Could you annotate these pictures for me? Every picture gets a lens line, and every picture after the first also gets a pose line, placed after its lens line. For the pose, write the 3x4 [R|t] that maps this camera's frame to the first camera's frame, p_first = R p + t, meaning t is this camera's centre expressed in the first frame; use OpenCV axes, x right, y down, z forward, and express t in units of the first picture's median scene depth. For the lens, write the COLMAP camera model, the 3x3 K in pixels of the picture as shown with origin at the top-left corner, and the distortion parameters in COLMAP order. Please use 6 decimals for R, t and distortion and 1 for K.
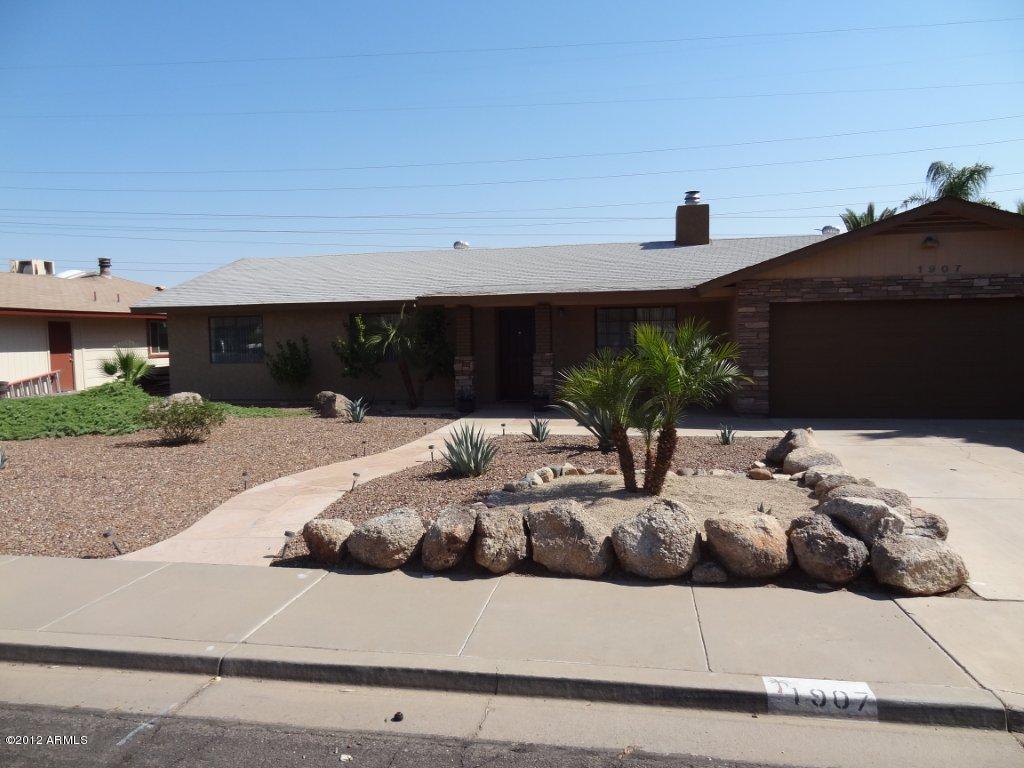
lens RADIAL K [[720.5, 0, 512.0], [0, 720.5, 384.0], [0, 0, 1]] dist [-0.002239, 0.008051]
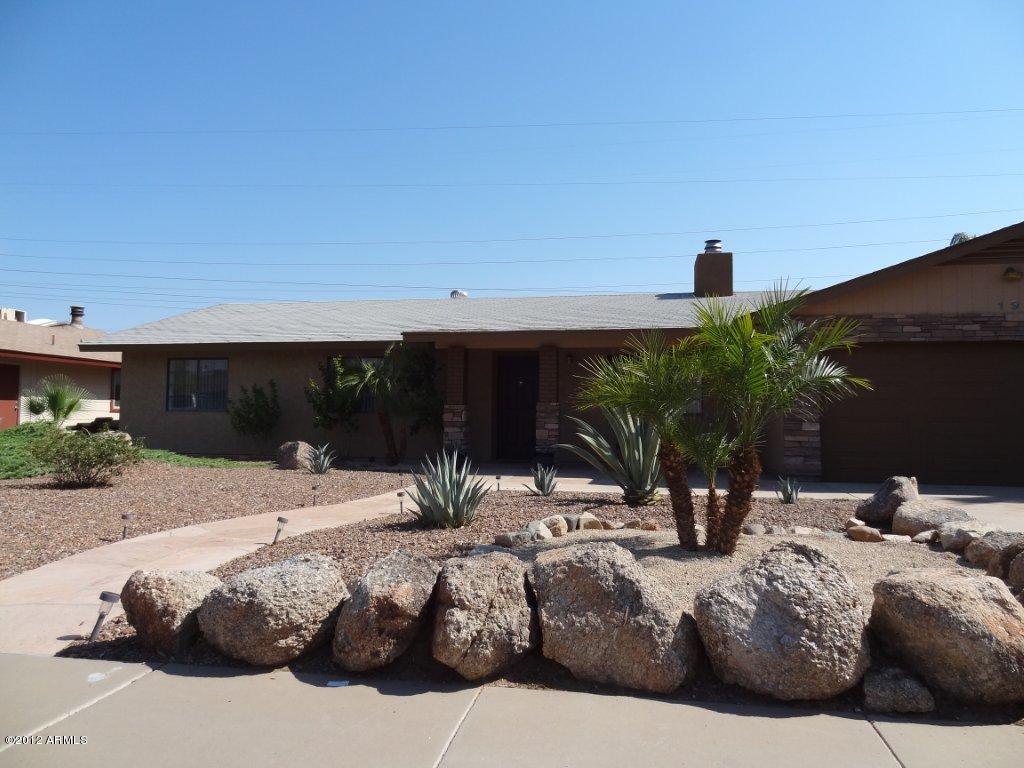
lens RADIAL K [[718.2, 0, 515.7], [0, 718.2, 383.6], [0, 0, 1]] dist [-0.000451, 0.003500]
pose [[0.999656, 0.025888, 0.004176, 0.001667], [-0.025207, 0.992557, -0.119145, 0.070448], [-0.007229, 0.118998, 0.992868, 0.290652]]
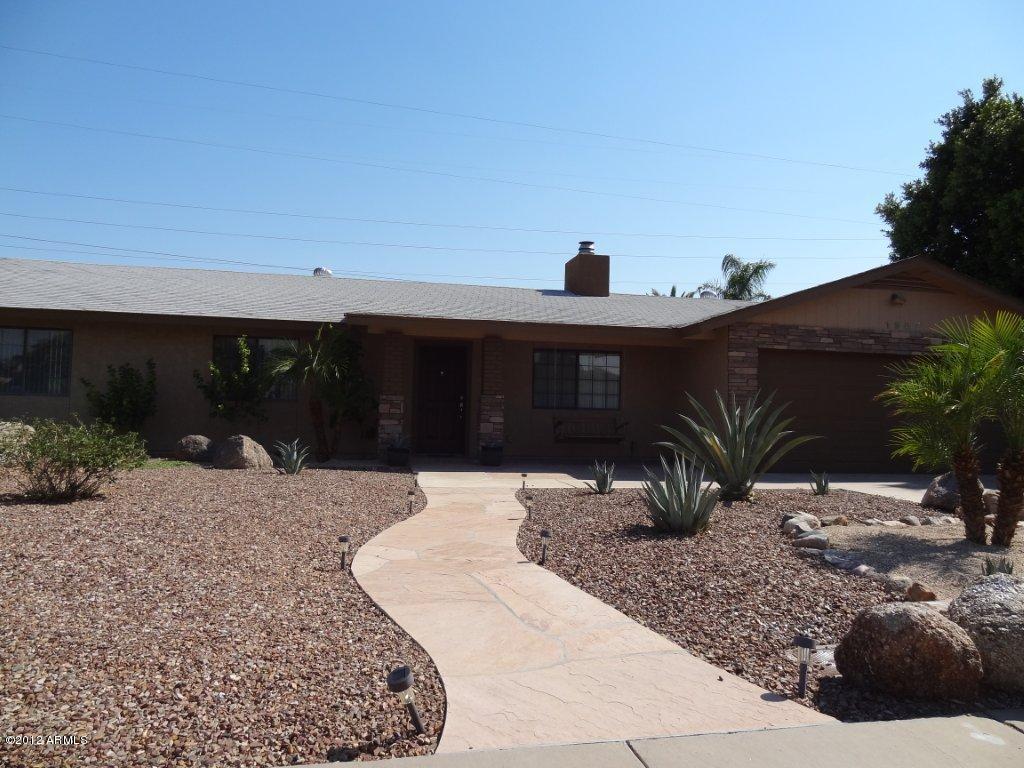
lens RADIAL K [[718.2, 0, 515.7], [0, 718.2, 383.6], [0, 0, 1]] dist [-0.000451, 0.003500]
pose [[0.924669, 0.054004, 0.376922, -0.464666], [-0.013086, 0.993813, -0.110289, 0.065728], [-0.380547, 0.097049, 0.919655, 0.434315]]
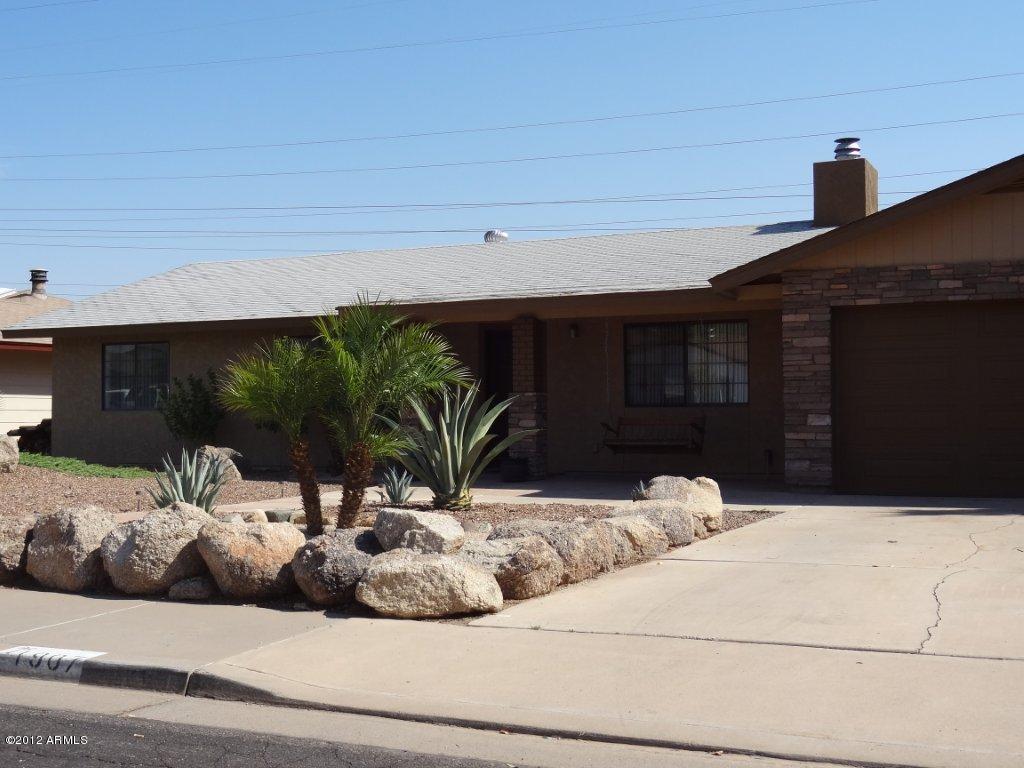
lens RADIAL K [[1259.2, 0, 512.0], [0, 1259.2, 384.0], [0, 0, 1]] dist [-0.005732, 0.014153]
pose [[0.970644, 0.005116, -0.240464, 0.576245], [-0.026255, 0.996053, -0.084785, 0.086601], [0.239082, 0.088609, 0.966948, -0.176350]]
